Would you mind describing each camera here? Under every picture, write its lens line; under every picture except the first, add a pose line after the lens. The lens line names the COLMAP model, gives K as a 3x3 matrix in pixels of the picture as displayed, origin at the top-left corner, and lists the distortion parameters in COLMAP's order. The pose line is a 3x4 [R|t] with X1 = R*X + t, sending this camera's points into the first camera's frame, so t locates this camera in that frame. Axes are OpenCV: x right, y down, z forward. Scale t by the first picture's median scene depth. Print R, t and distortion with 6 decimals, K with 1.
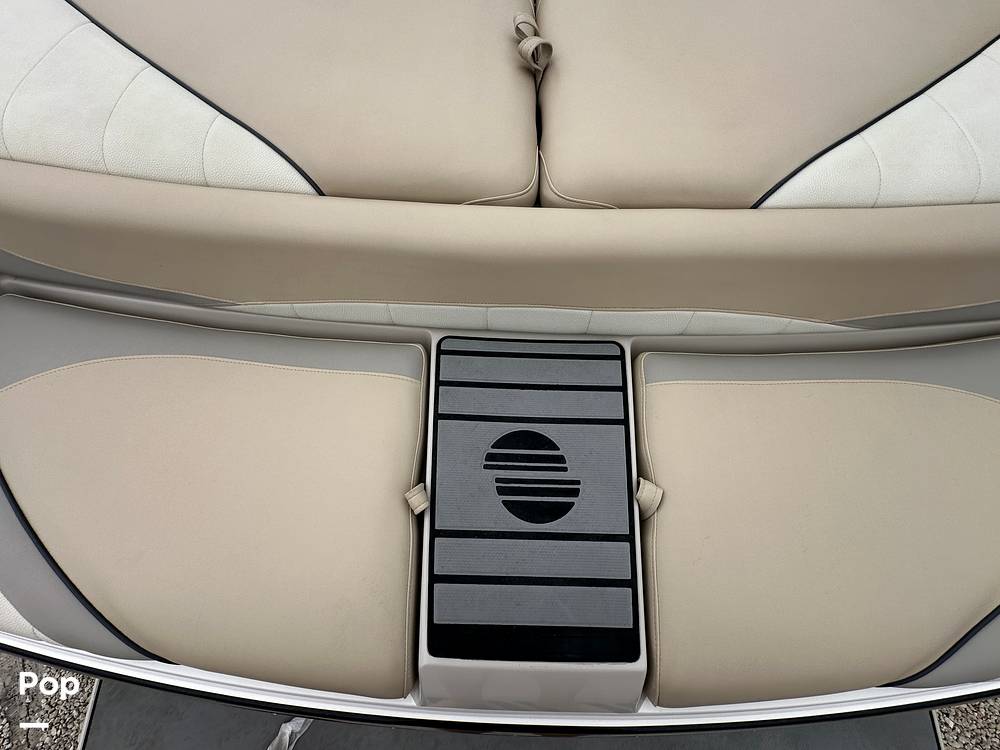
lens RADIAL K [[434.0, 0, 505.2], [0, 434.0, 379.1], [0, 0, 1]] dist [-0.006717, 0.001775]
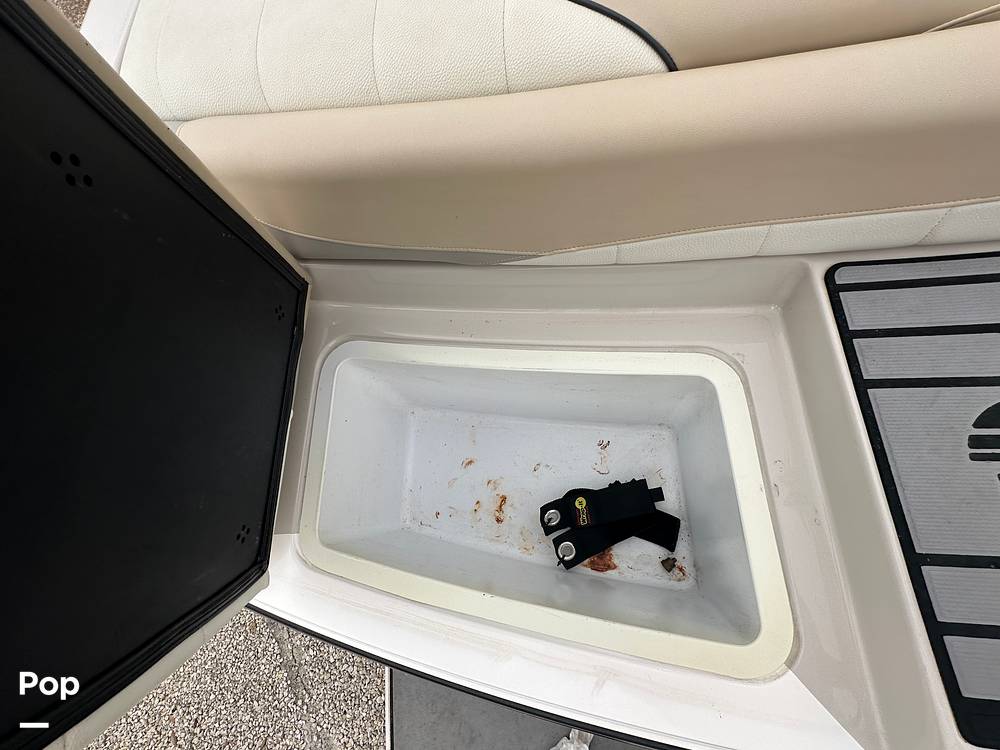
lens RADIAL K [[434.0, 0, 500.2], [0, 434.0, 380.3], [0, 0, 1]] dist [-0.006717, 0.001775]
pose [[0.970436, -0.065516, -0.232295, -0.545815], [0.099183, 0.985684, 0.136347, -0.068330], [0.220037, -0.155356, 0.963041, 0.217790]]
